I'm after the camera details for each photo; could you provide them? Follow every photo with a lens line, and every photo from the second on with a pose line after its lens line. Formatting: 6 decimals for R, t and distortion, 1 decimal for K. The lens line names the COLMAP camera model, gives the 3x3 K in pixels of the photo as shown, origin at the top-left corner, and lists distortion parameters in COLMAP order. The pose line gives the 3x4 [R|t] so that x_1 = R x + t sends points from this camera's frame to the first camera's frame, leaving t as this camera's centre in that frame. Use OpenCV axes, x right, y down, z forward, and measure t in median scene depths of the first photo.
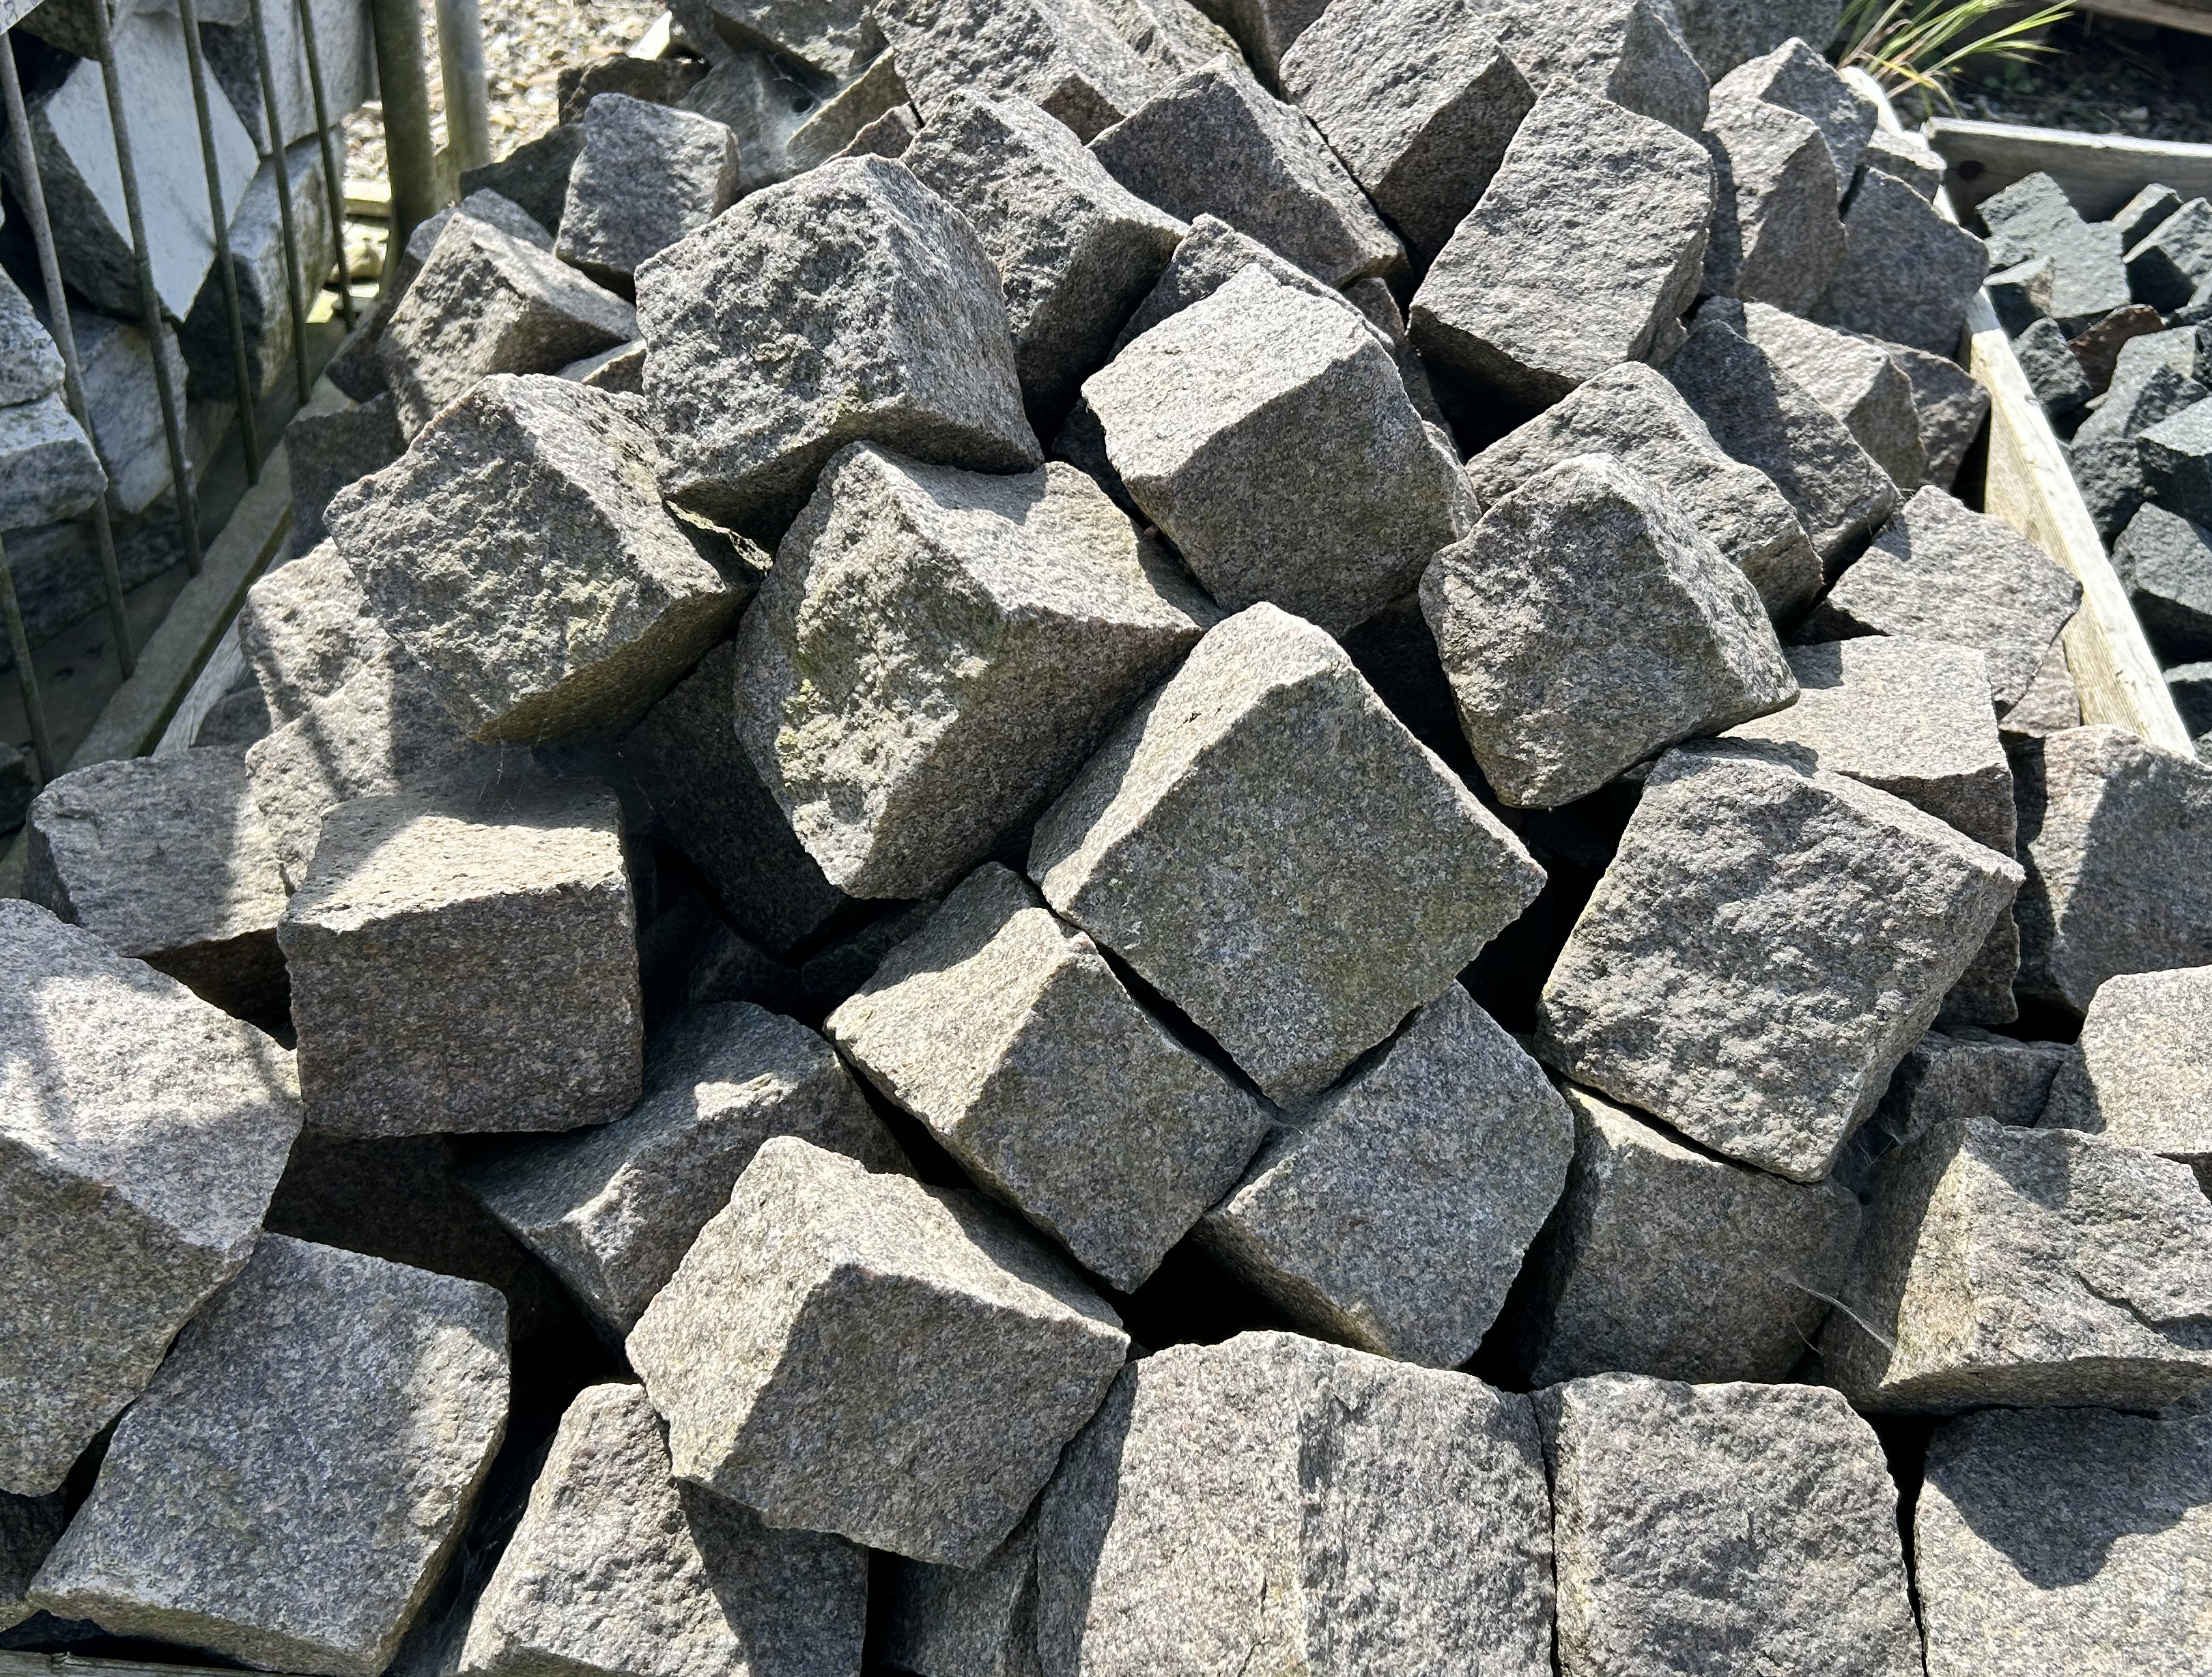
lens RADIAL K [[2042.6, 0, 1156.8], [0, 2042.6, 853.5], [0, 0, 1]] dist [0.075094, 0.000000]
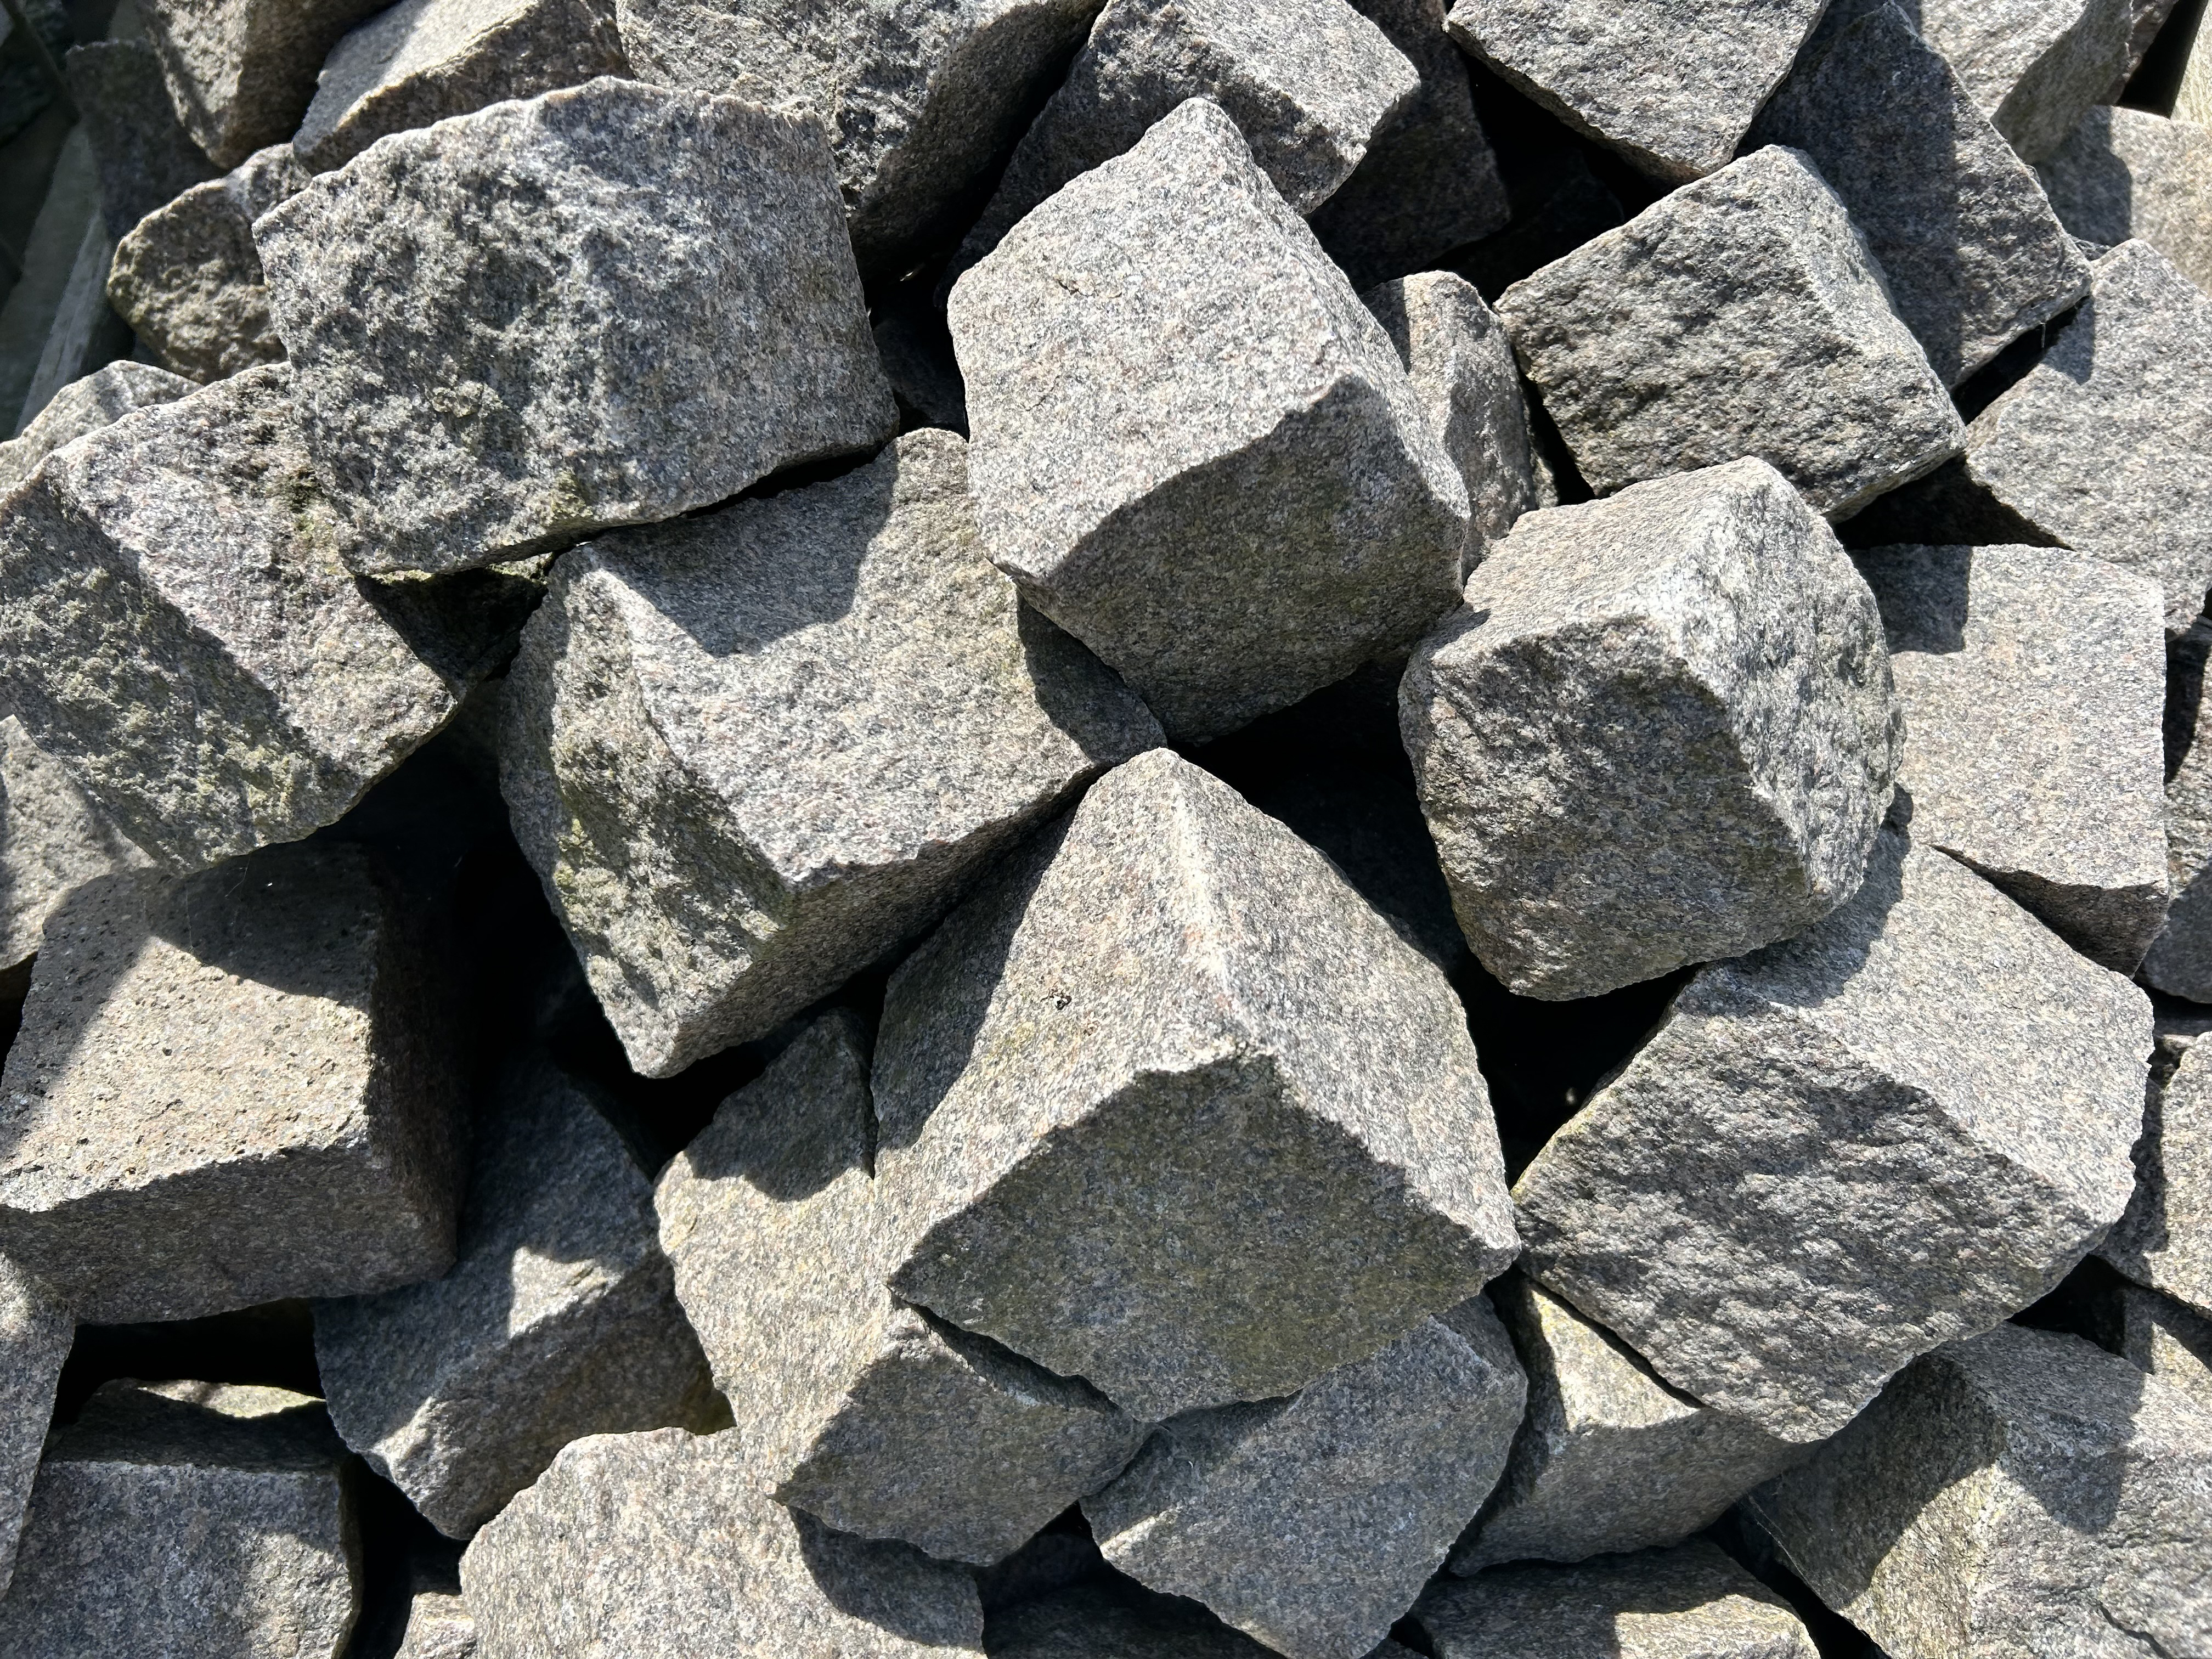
lens RADIAL K [[1690.9, 0, 1103.3], [0, 1690.9, 830.5], [0, 0, 1]] dist [0.012746, 0.005435]
pose [[0.997383, 0.026944, -0.067092, 0.068603], [0.006769, 0.889086, 0.457690, -0.377584], [0.071983, -0.456946, 0.886577, 0.462699]]
